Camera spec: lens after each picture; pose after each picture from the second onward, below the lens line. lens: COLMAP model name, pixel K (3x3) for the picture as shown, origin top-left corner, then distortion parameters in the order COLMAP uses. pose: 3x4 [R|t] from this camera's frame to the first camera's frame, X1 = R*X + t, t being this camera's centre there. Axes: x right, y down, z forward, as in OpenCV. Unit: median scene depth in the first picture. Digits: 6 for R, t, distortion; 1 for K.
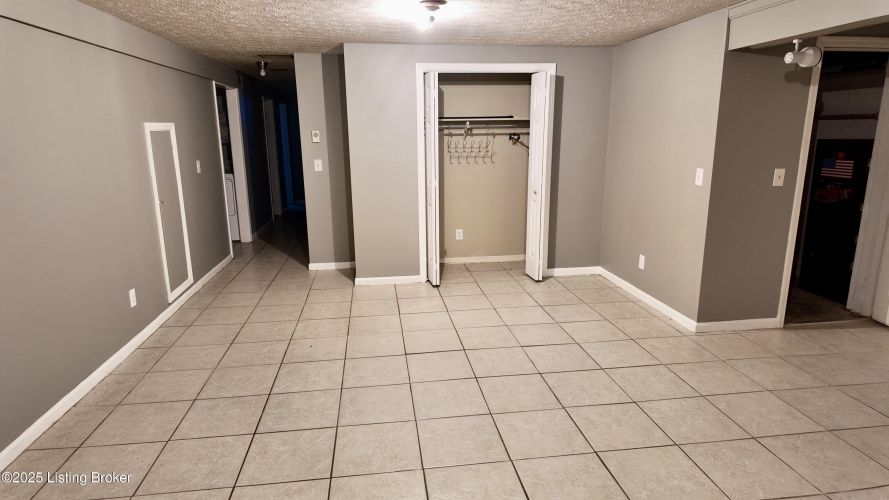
lens RADIAL K [[516.3, 0, 442.6], [0, 516.3, 244.1], [0, 0, 1]] dist [0.046956, -0.043821]
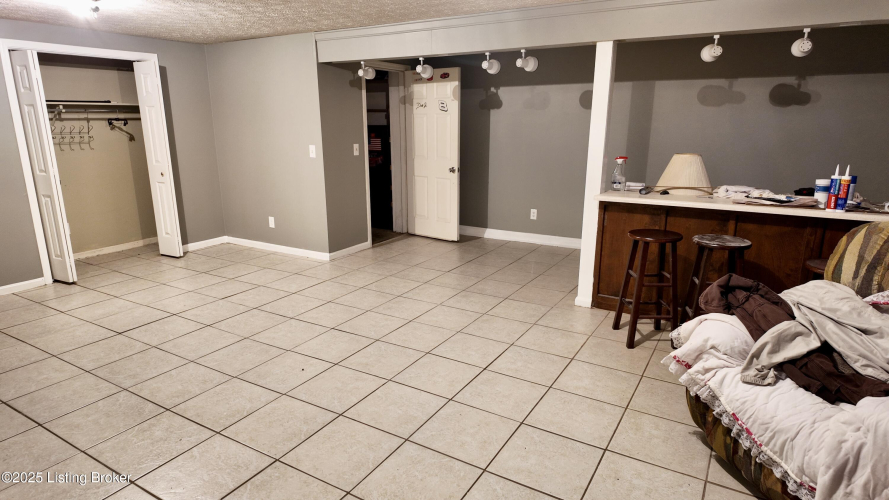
lens RADIAL K [[516.3, 0, 442.6], [0, 516.3, 244.1], [0, 0, 1]] dist [0.046956, -0.043821]
pose [[0.632477, -0.178101, 0.753825, -0.323299], [0.160244, 0.982239, 0.097619, 0.030854], [-0.757822, 0.059054, 0.649783, -0.134936]]
